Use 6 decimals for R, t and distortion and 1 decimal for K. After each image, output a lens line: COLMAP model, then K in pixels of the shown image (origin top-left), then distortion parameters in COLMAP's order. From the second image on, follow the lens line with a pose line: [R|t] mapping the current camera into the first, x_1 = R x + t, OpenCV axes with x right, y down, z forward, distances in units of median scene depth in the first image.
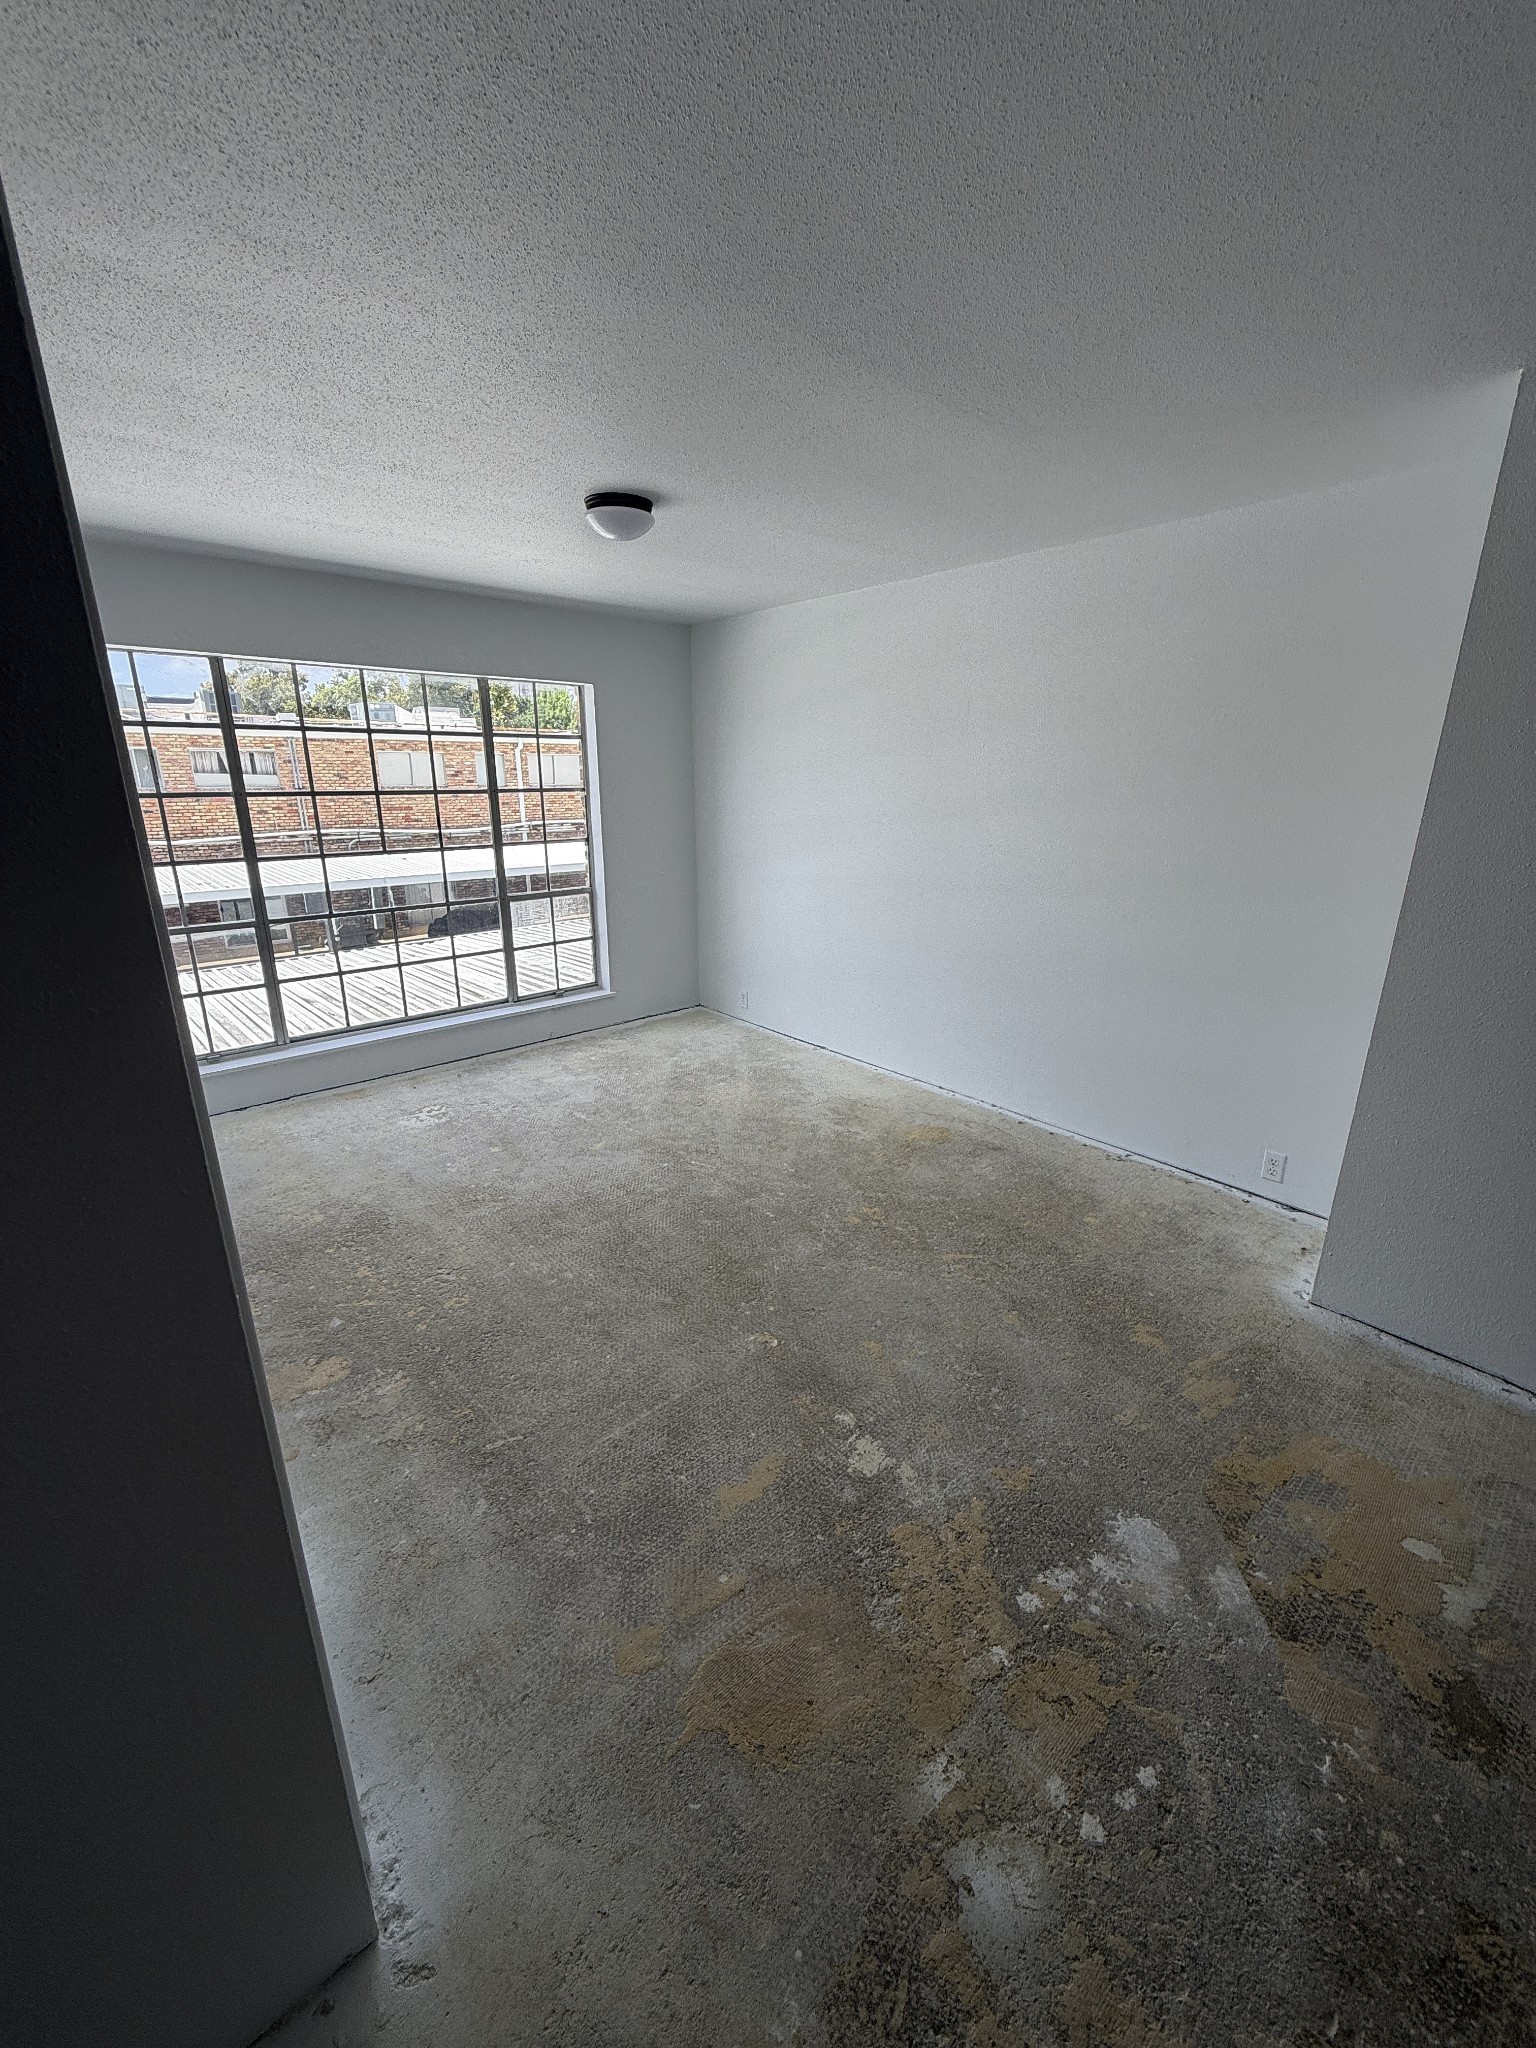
lens RADIAL K [[810.0, 0, 780.0], [0, 810.0, 1007.5], [0, 0, 1]] dist [-0.004075, 0.002028]
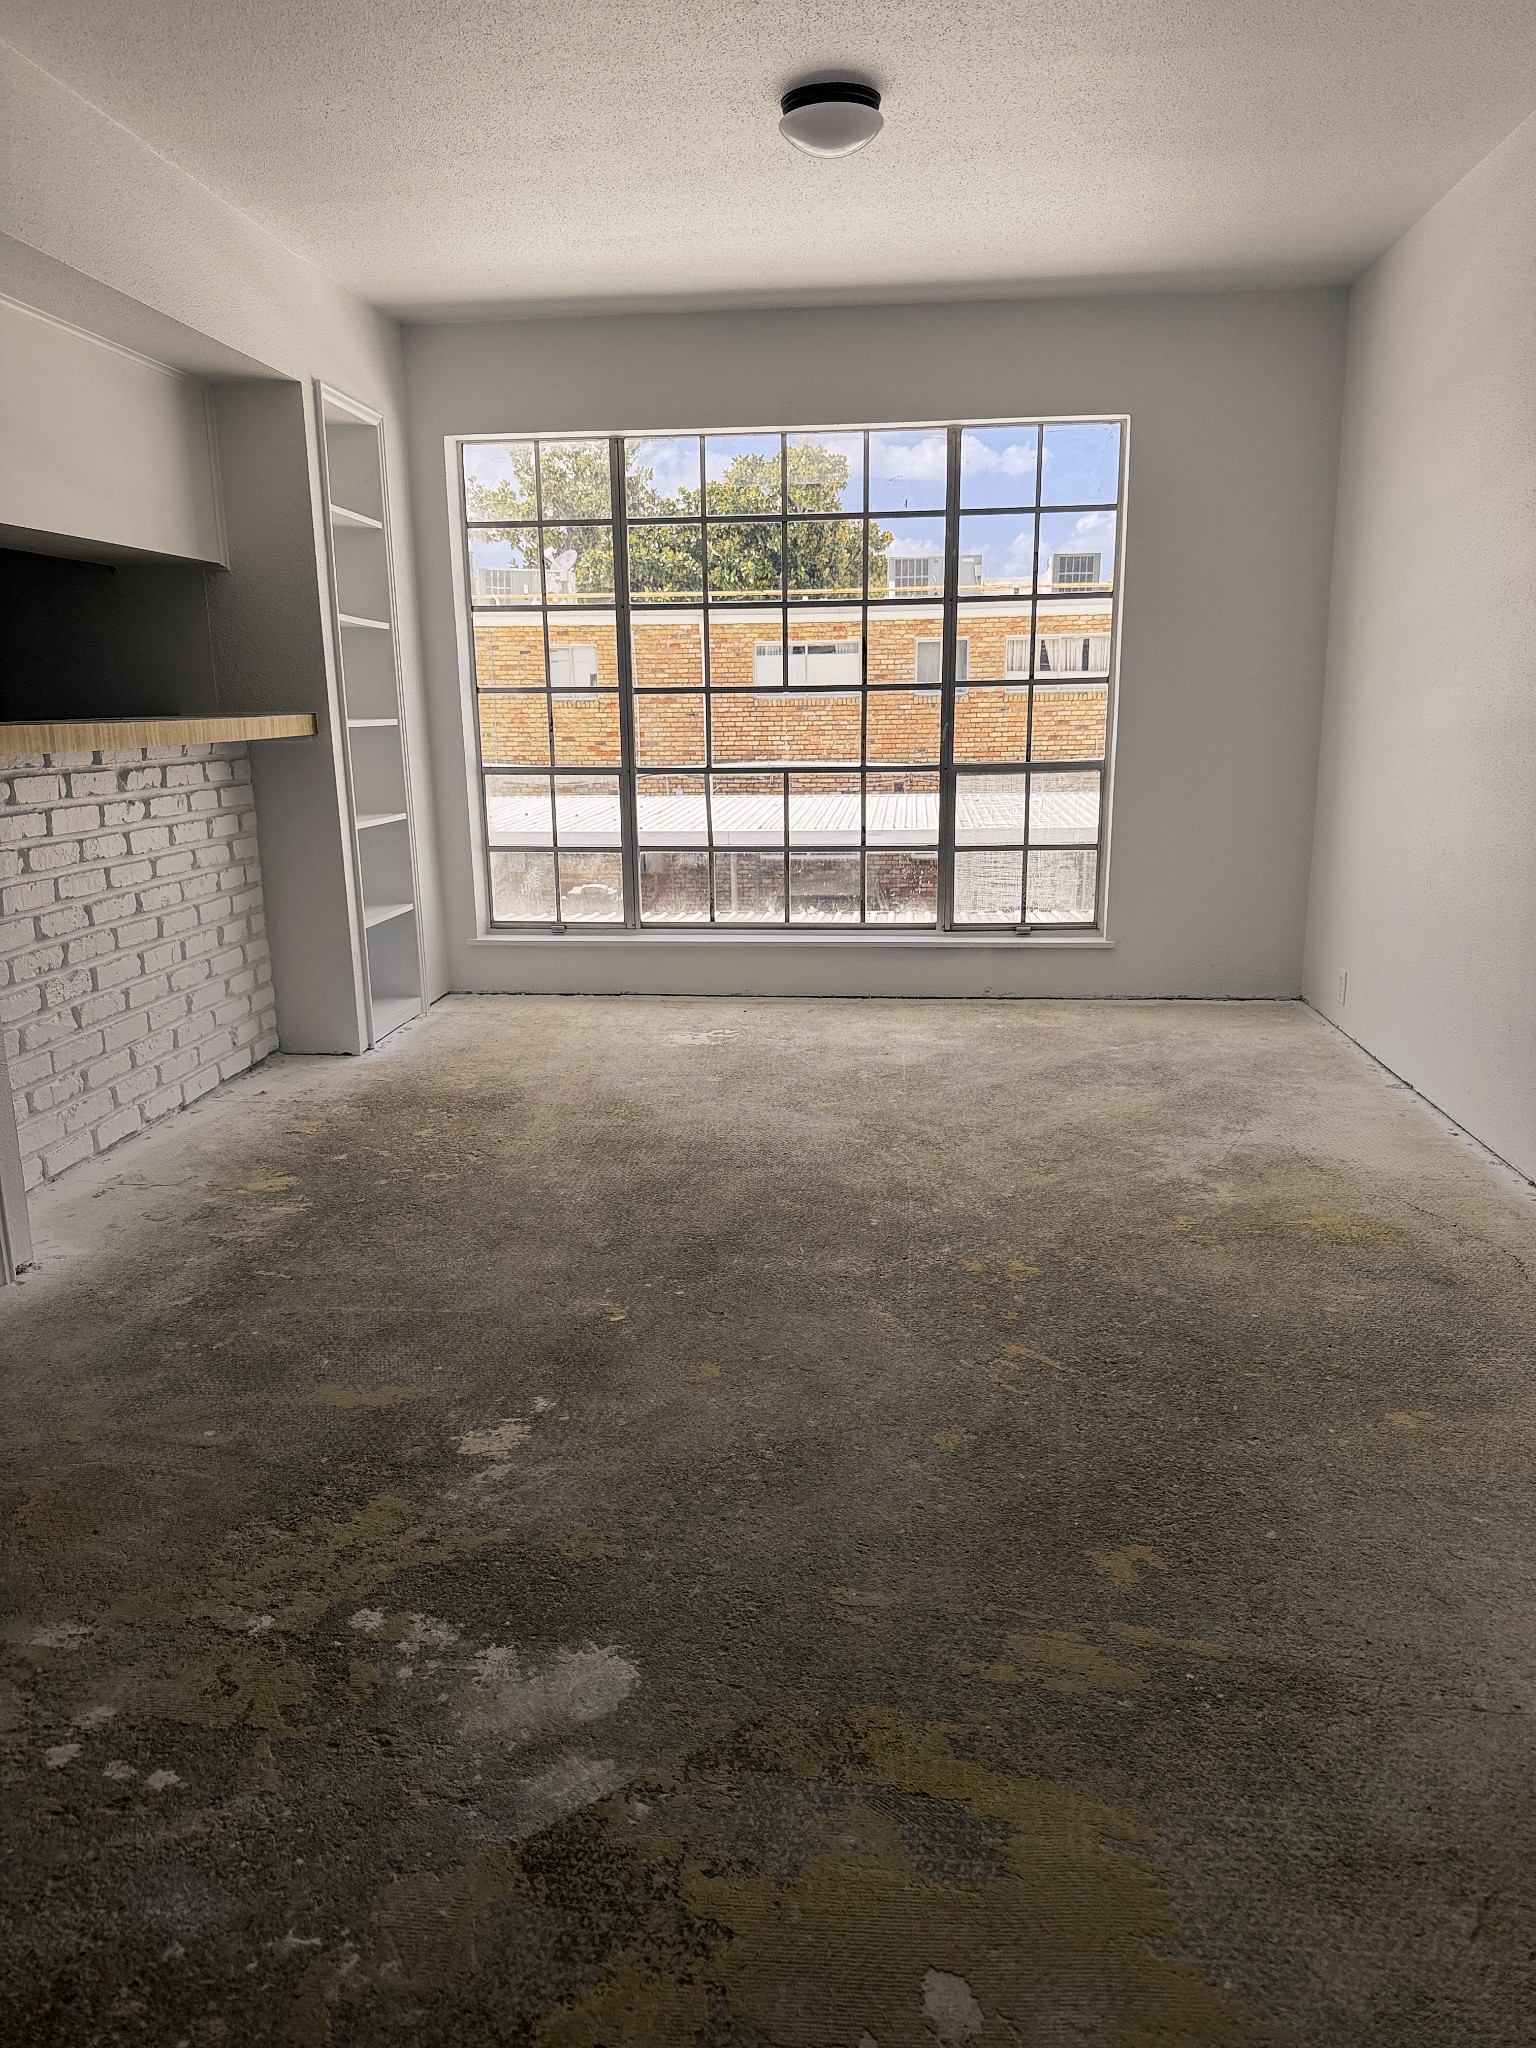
lens RADIAL K [[1440.2, 0, 790.1], [0, 1440.2, 1018.2], [0, 0, 1]] dist [0.057371, -0.073667]
pose [[0.678363, 0.147051, -0.719861, 0.692592], [-0.187517, 0.981971, 0.023887, 0.095253], [0.710395, 0.118782, 0.693707, 0.205307]]
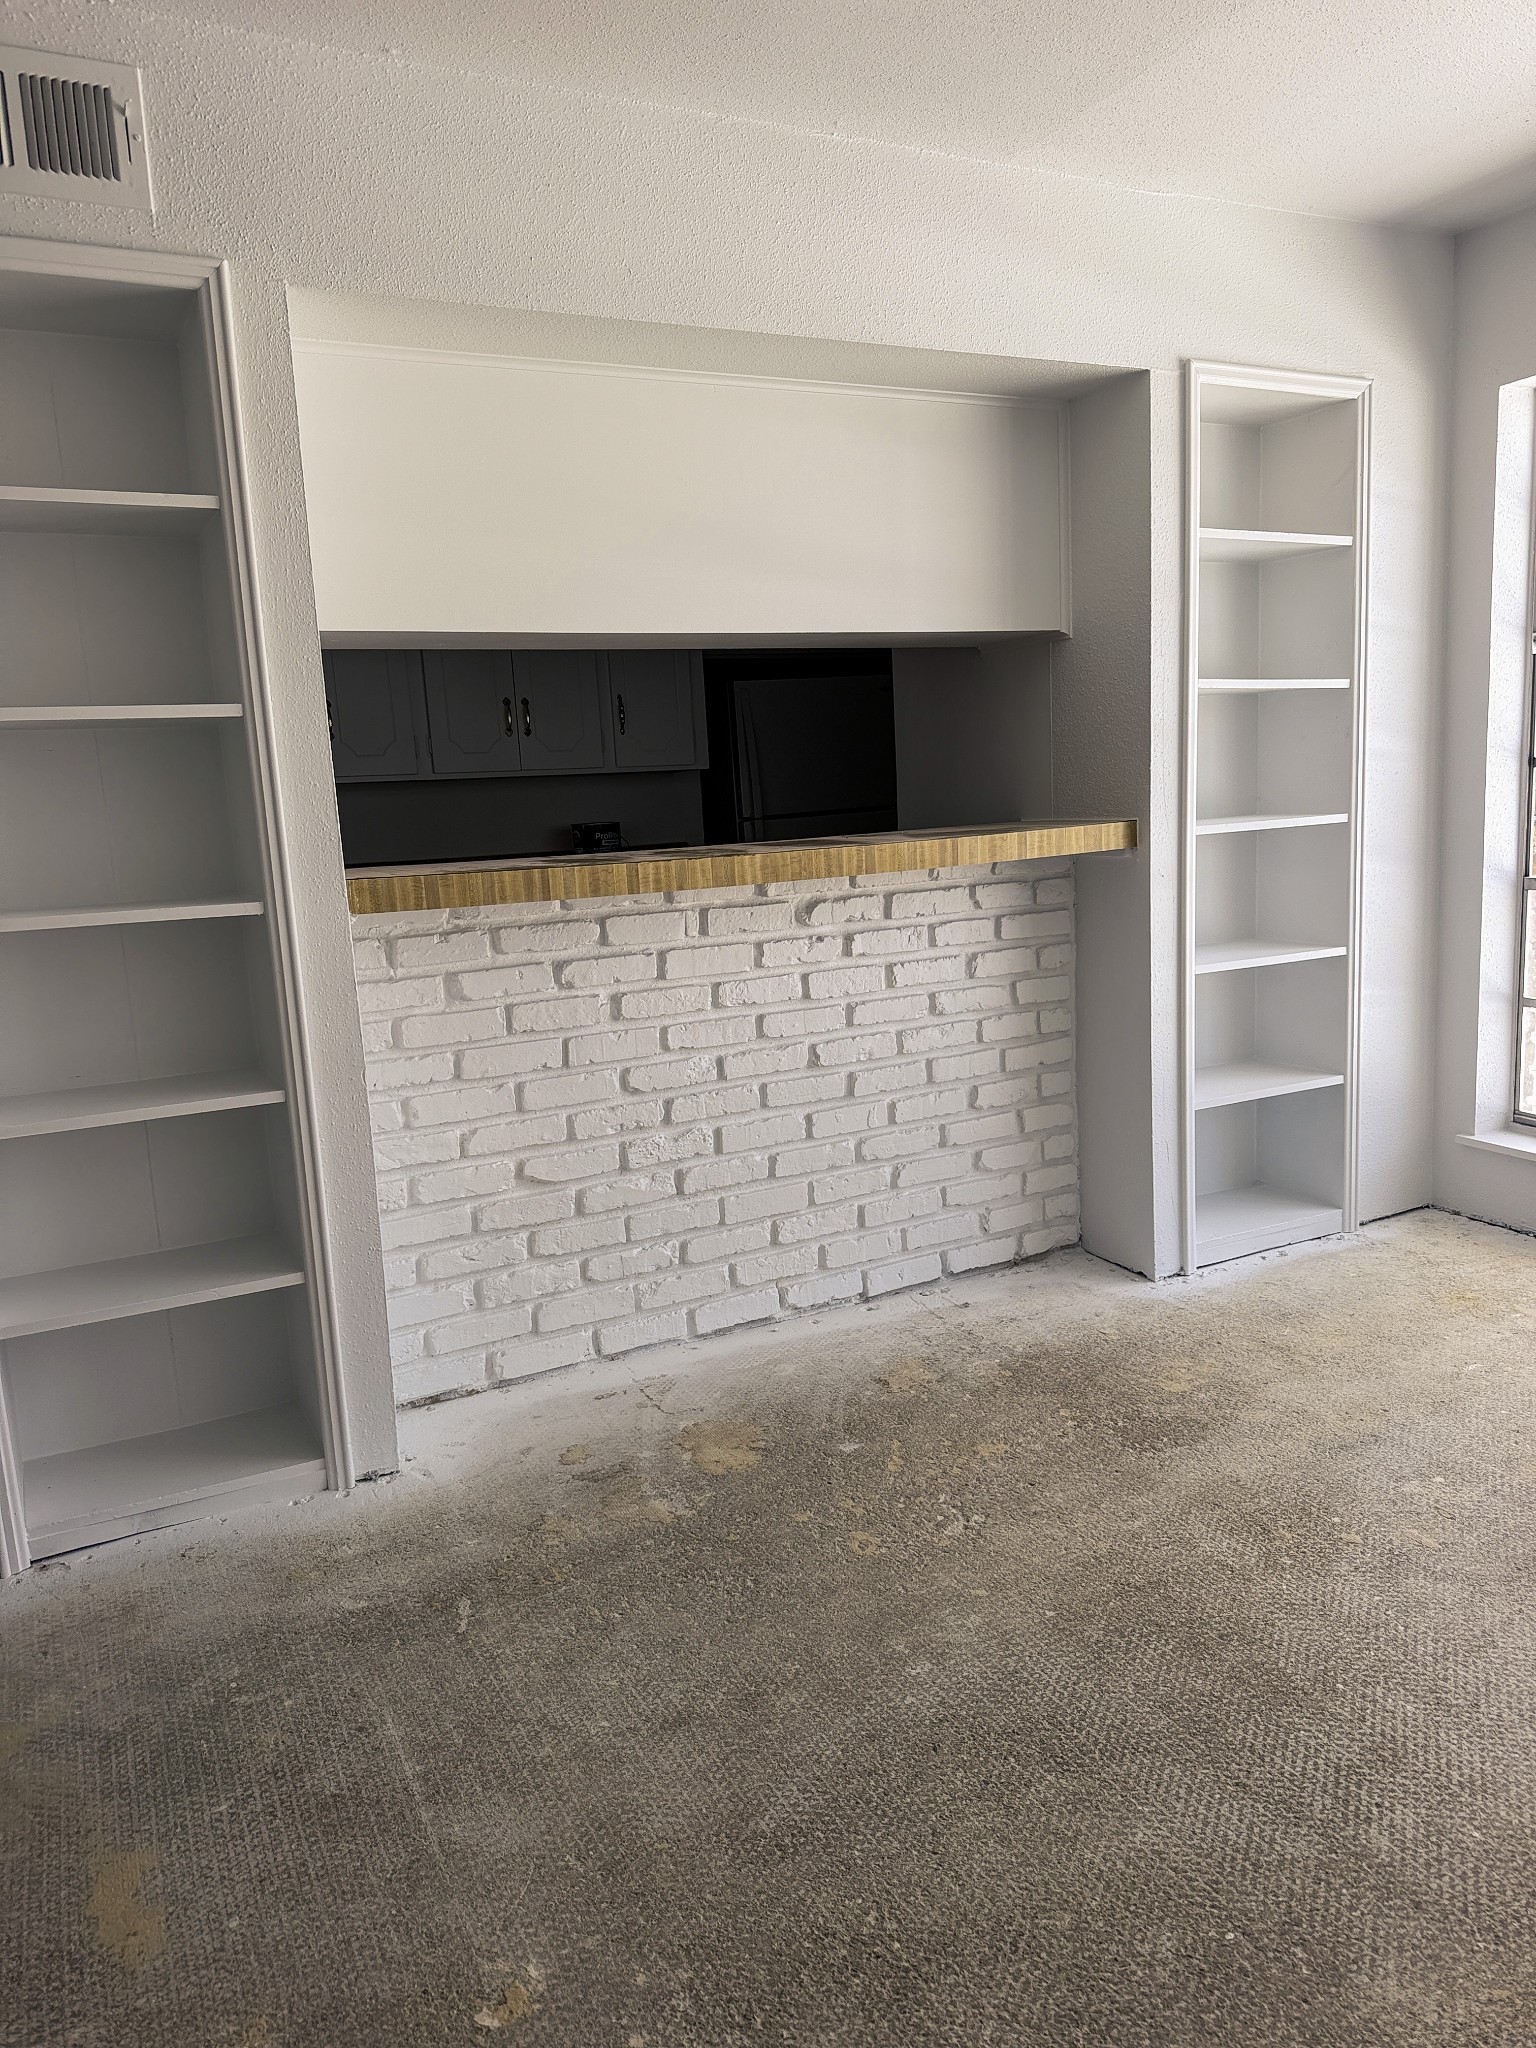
lens RADIAL K [[1440.2, 0, 768.8], [0, 1440.2, 1025.2], [0, 0, 1]] dist [0.057371, -0.073667]
pose [[-0.269333, 0.174419, -0.947121, 0.382377], [-0.219903, 0.946342, 0.236810, -0.139584], [0.937605, 0.272055, -0.216526, 0.882782]]
